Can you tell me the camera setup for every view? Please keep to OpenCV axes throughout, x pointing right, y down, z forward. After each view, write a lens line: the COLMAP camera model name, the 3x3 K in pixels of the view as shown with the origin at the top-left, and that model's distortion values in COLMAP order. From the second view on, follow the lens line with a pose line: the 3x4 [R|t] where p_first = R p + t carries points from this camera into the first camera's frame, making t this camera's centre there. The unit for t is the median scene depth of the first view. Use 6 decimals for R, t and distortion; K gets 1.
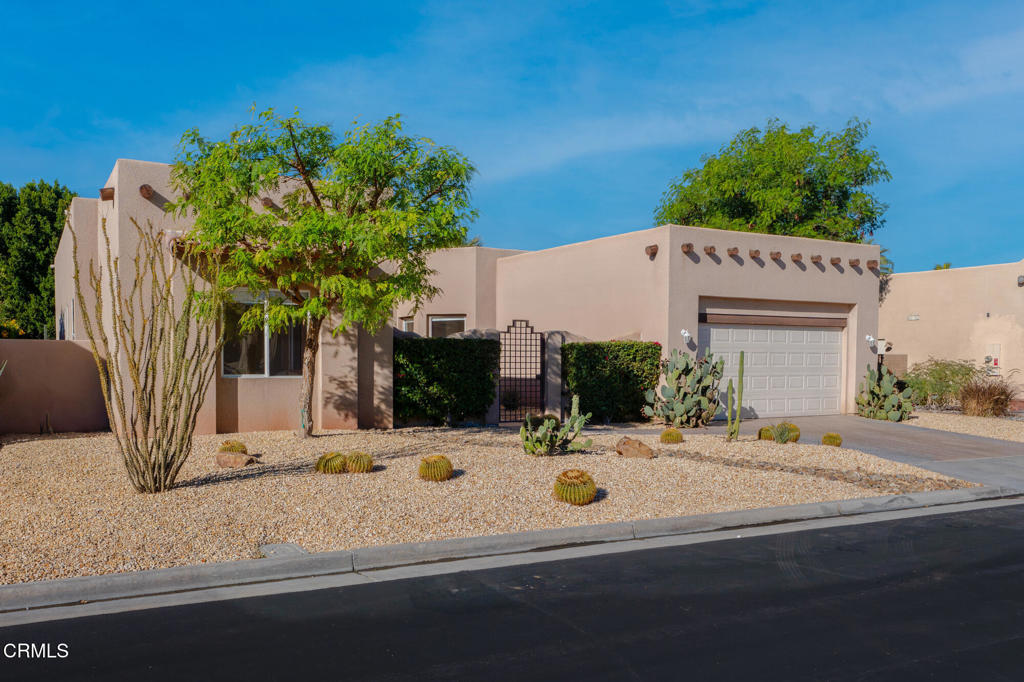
lens RADIAL K [[721.6, 0, 508.3], [0, 721.6, 345.9], [0, 0, 1]] dist [0.003920, 0.000150]
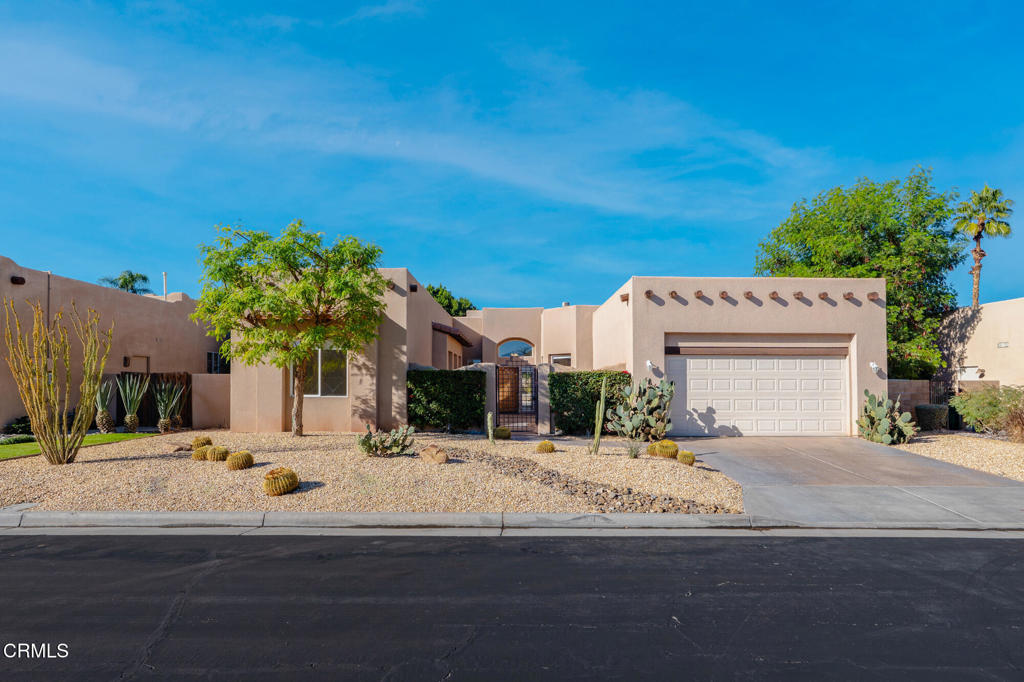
lens RADIAL K [[483.6, 0, 567.1], [0, 483.6, 376.6], [0, 0, 1]] dist [-0.001742, 0.003119]
pose [[0.917450, -0.008136, -0.397767, 0.464248], [0.006874, 0.999966, -0.004601, 0.007680], [0.397791, 0.001487, 0.917475, 0.207268]]
